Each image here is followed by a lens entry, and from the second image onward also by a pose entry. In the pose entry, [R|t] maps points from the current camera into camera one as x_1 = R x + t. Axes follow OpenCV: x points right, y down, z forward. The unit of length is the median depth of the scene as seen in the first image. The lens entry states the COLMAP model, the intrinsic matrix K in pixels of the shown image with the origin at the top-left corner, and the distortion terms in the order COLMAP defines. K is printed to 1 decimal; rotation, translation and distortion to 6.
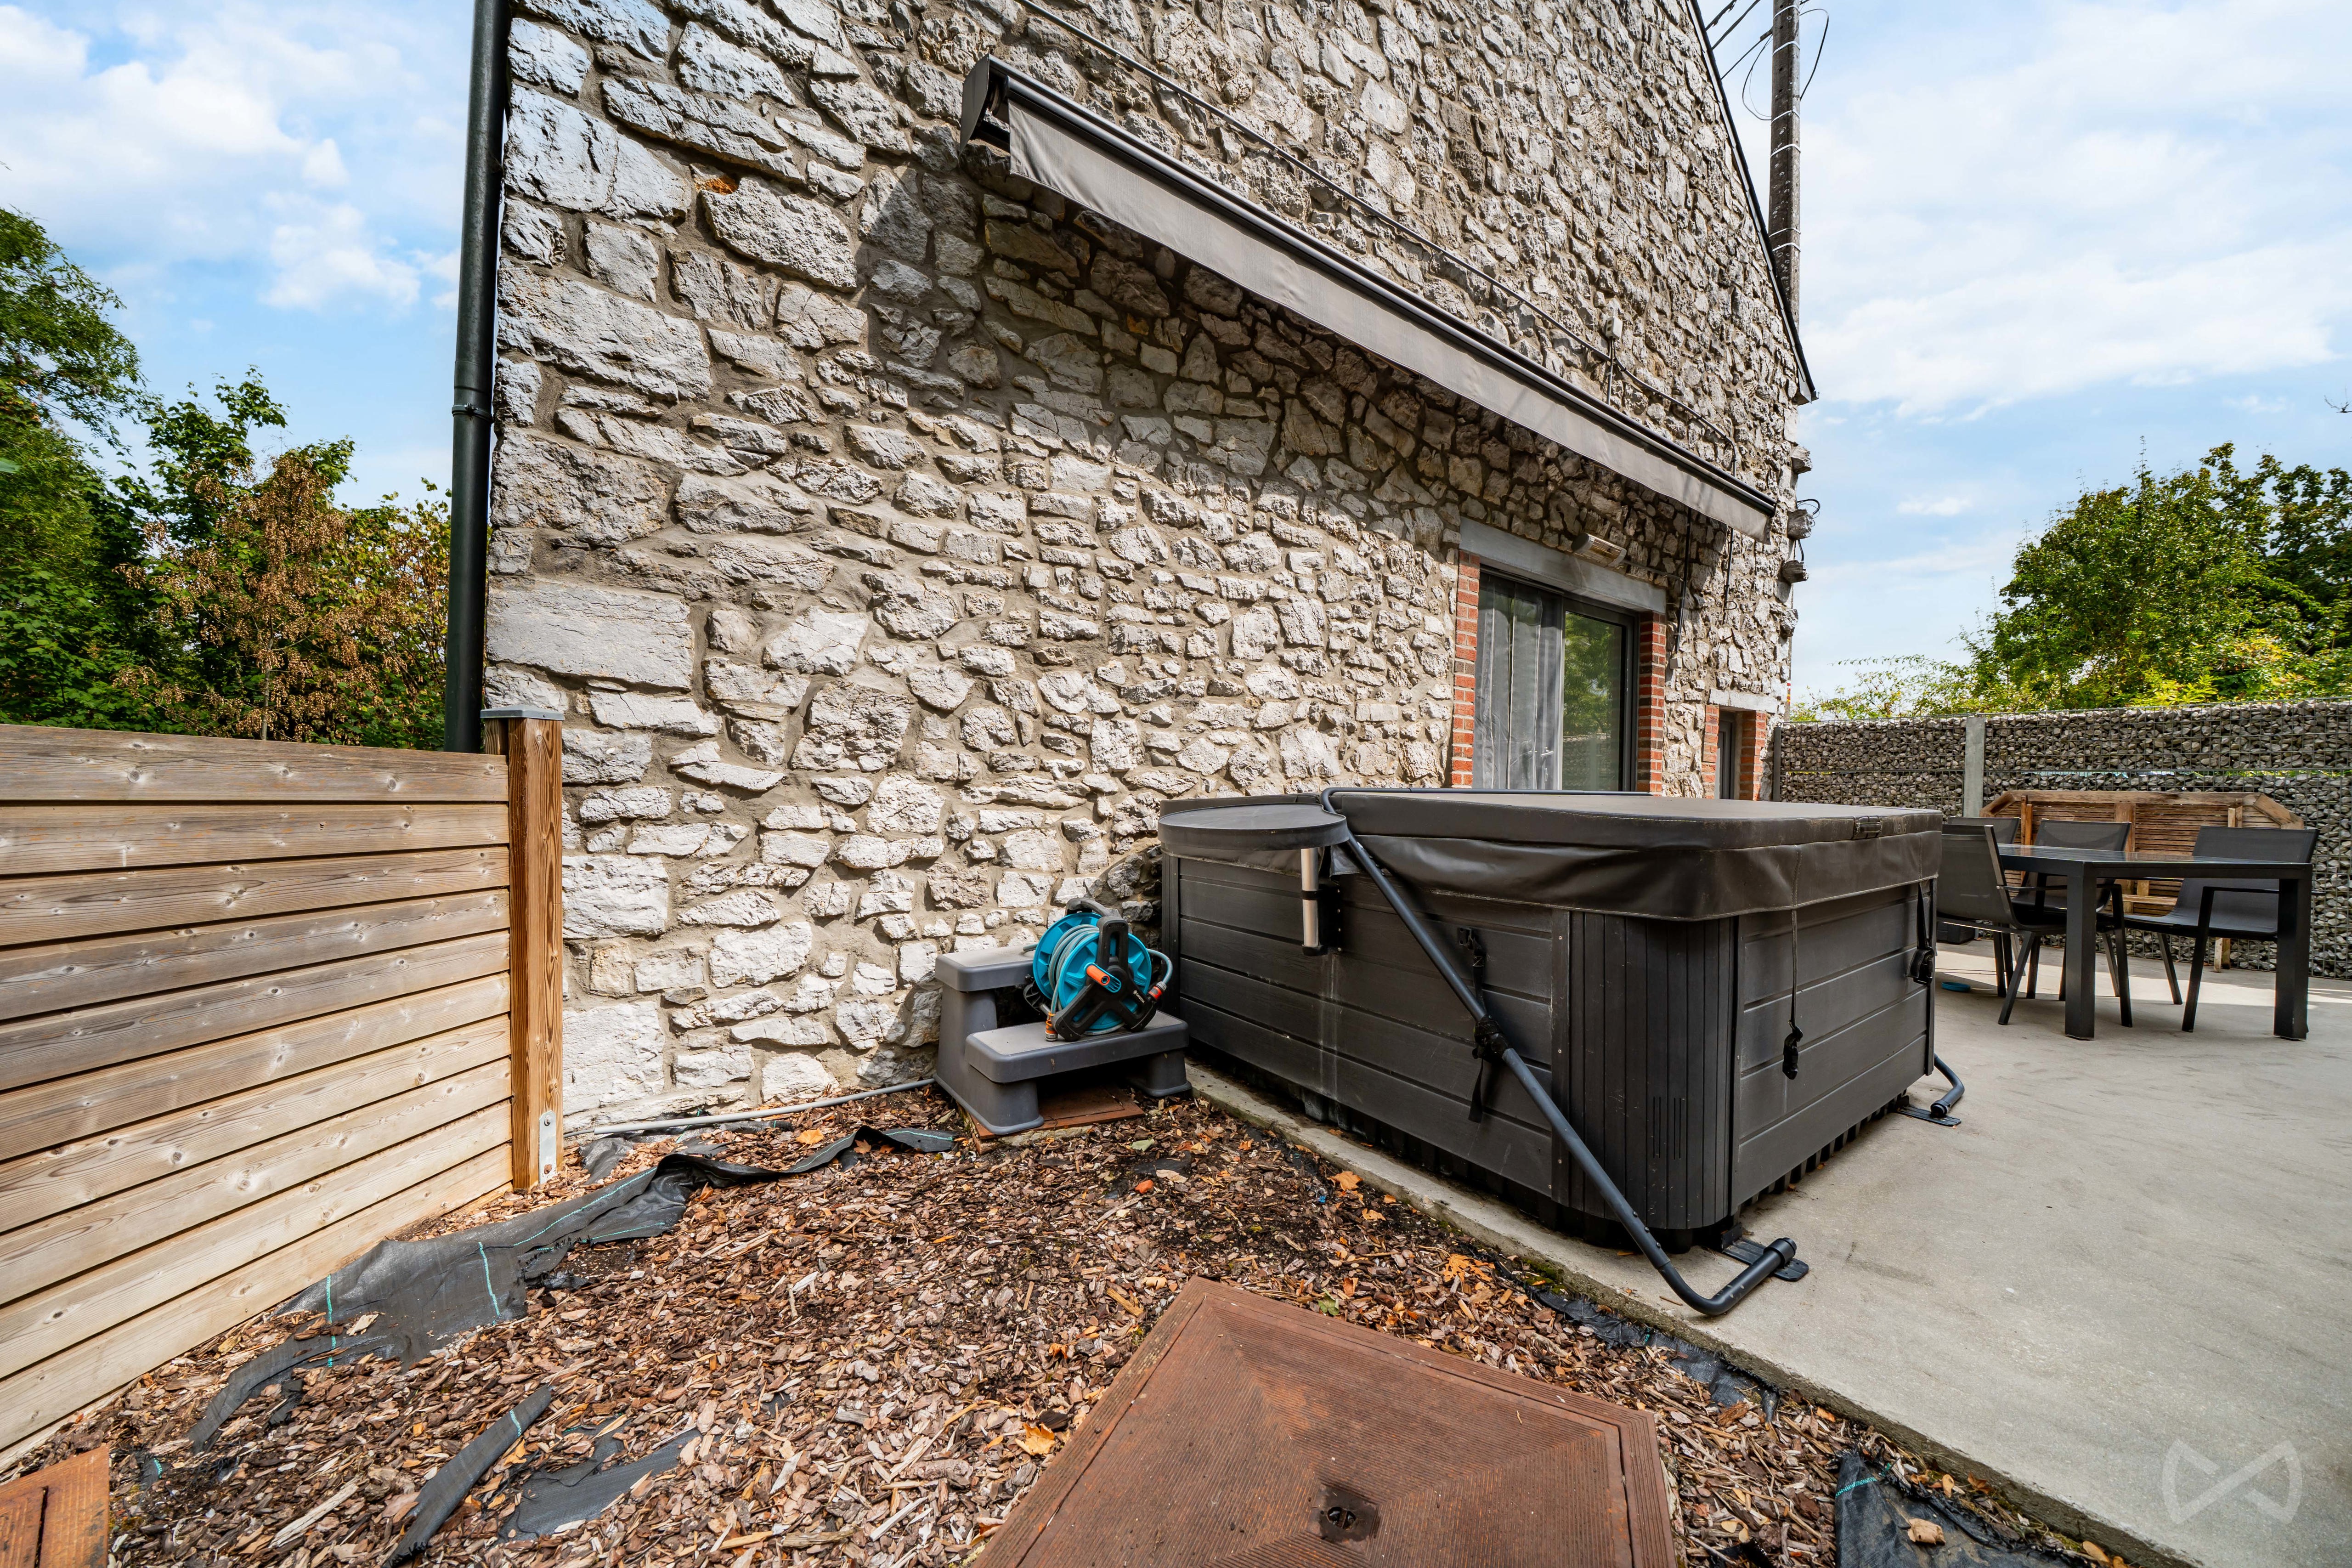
lens RADIAL K [[787.0, 0, 1177.1], [0, 787.0, 796.0], [0, 0, 1]] dist [-0.000681, -0.002512]
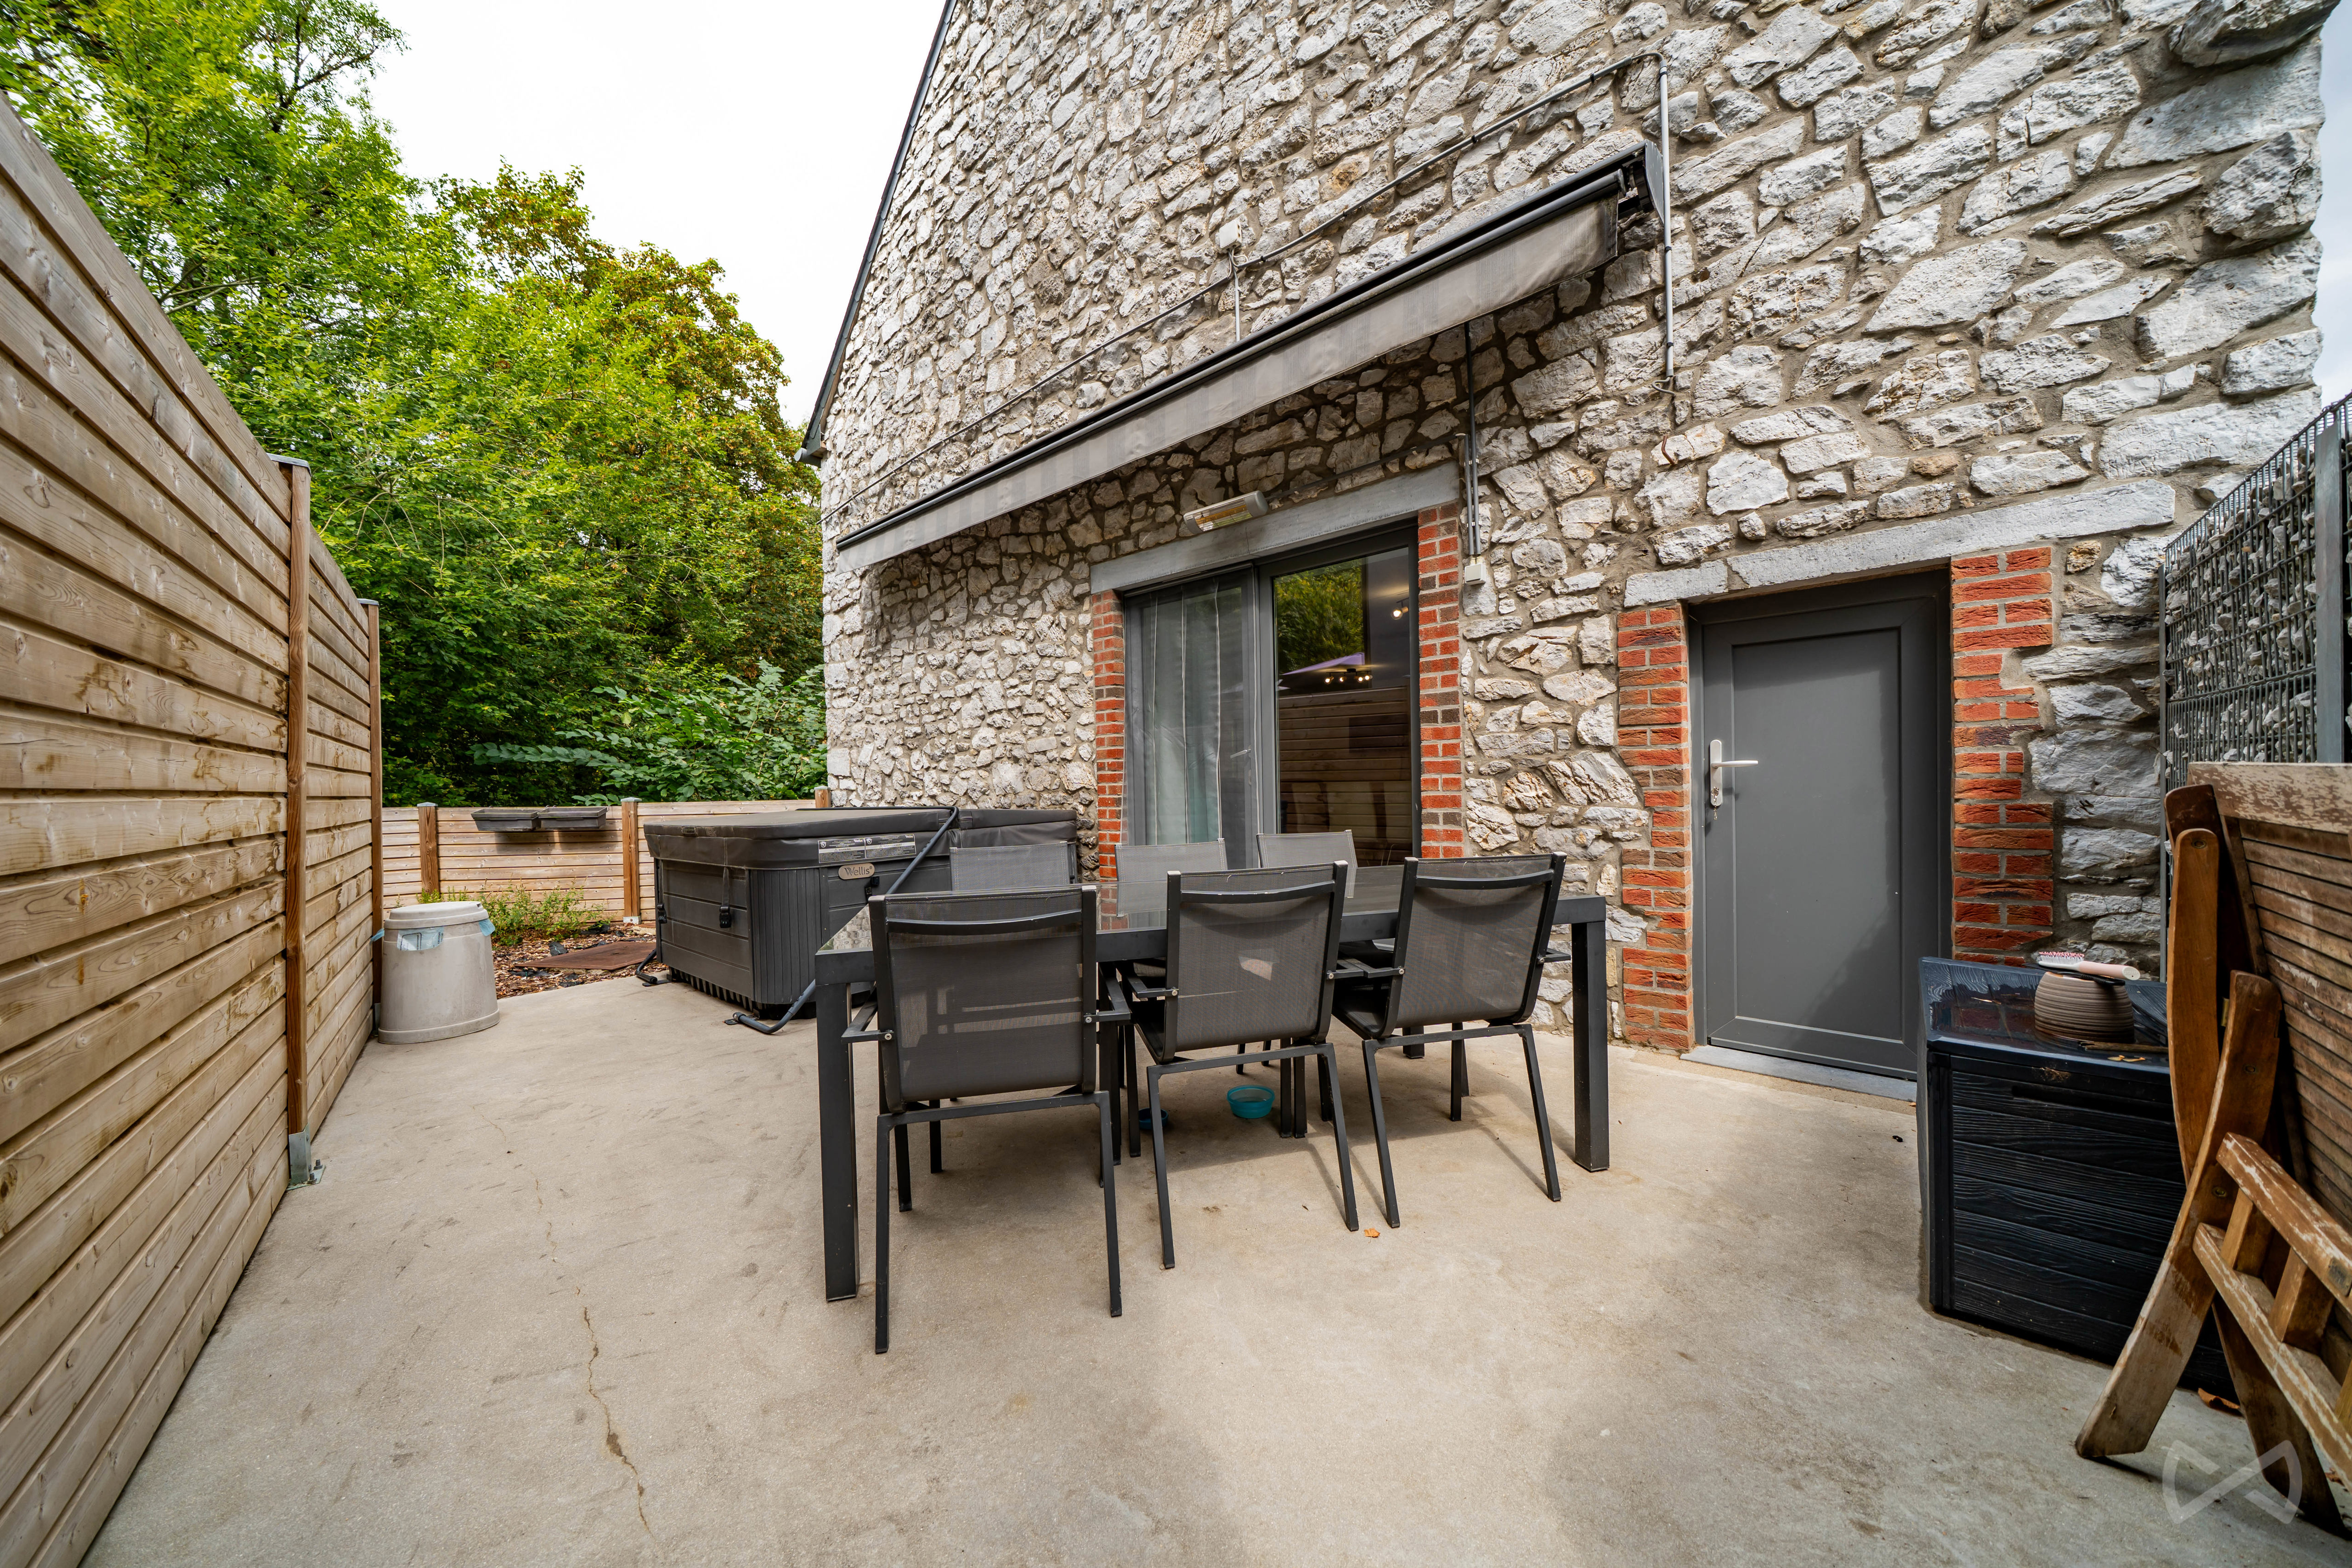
lens RADIAL K [[787.0, 0, 1177.1], [0, 787.0, 796.0], [0, 0, 1]] dist [-0.000681, -0.002512]
pose [[0.234420, -0.009353, -0.972090, 1.088459], [0.023948, 0.999706, -0.003843, -0.004450], [0.971840, -0.022379, 0.234575, 0.600140]]
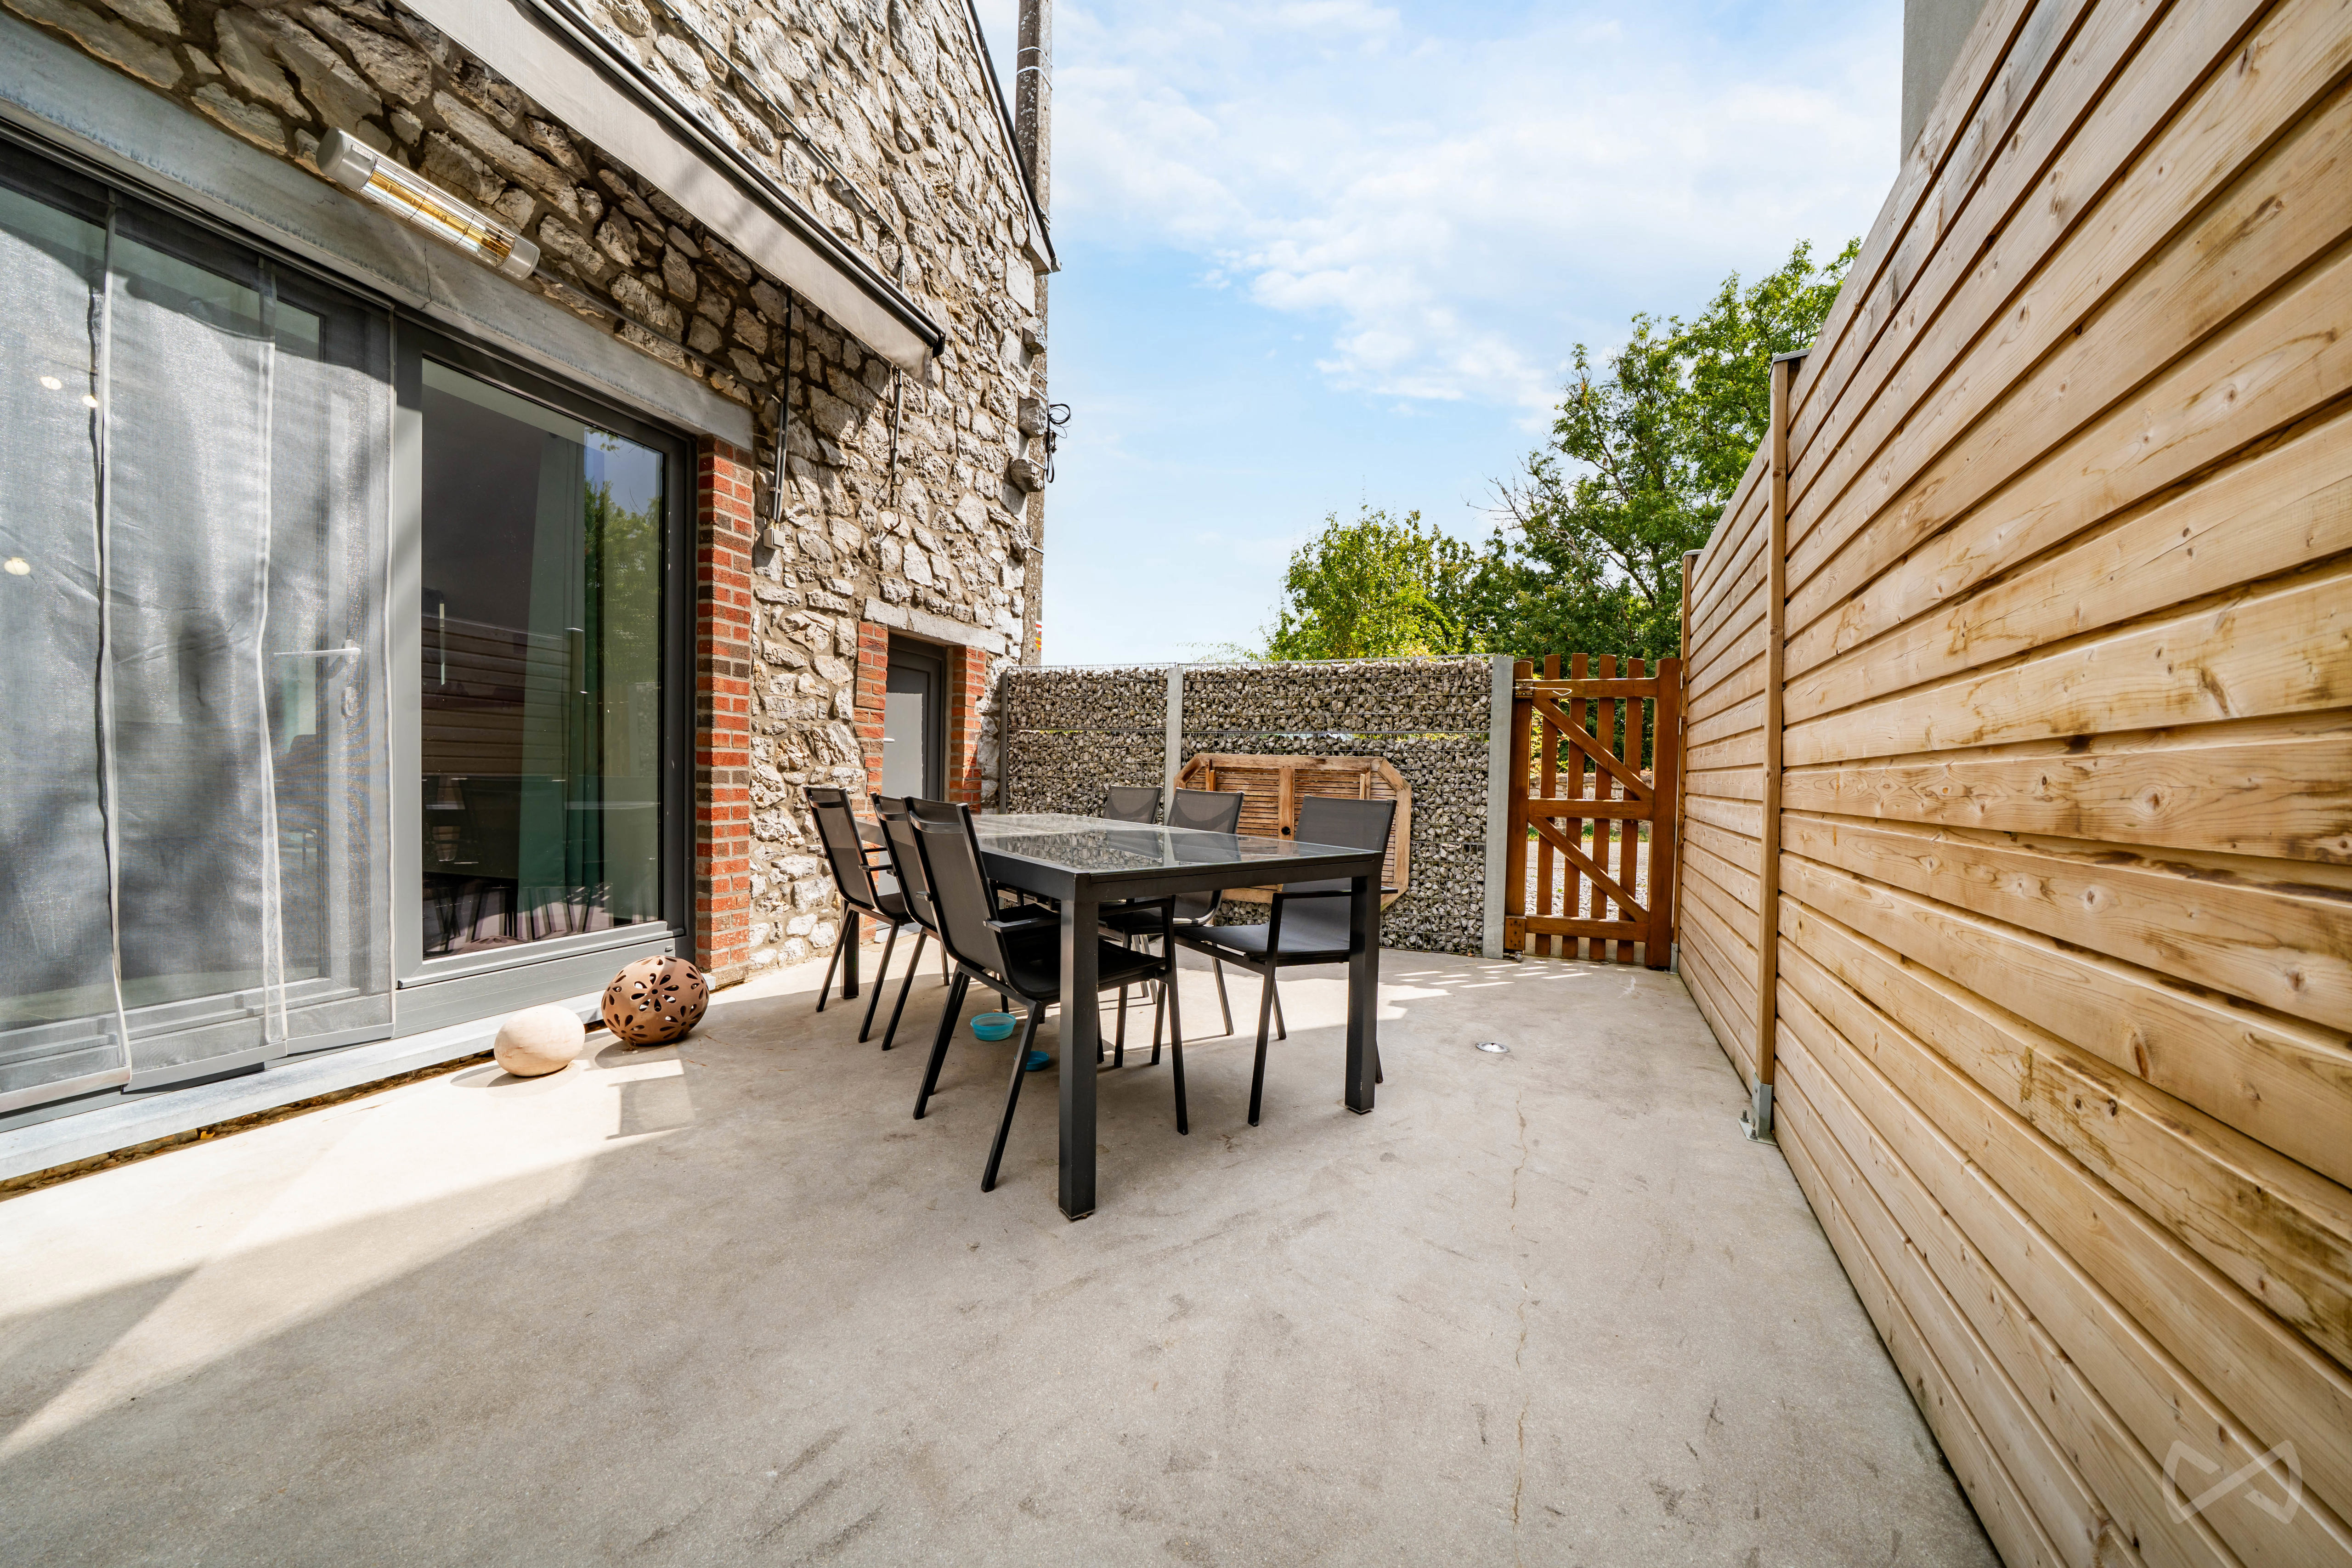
lens RADIAL K [[787.0, 0, 1177.1], [0, 787.0, 796.0], [0, 0, 1]] dist [-0.000681, -0.002512]
pose [[0.808968, -0.017206, 0.587600, 0.493558], [-0.003147, 0.999430, 0.033599, 0.008616], [-0.587844, -0.029029, 0.808454, 0.296879]]
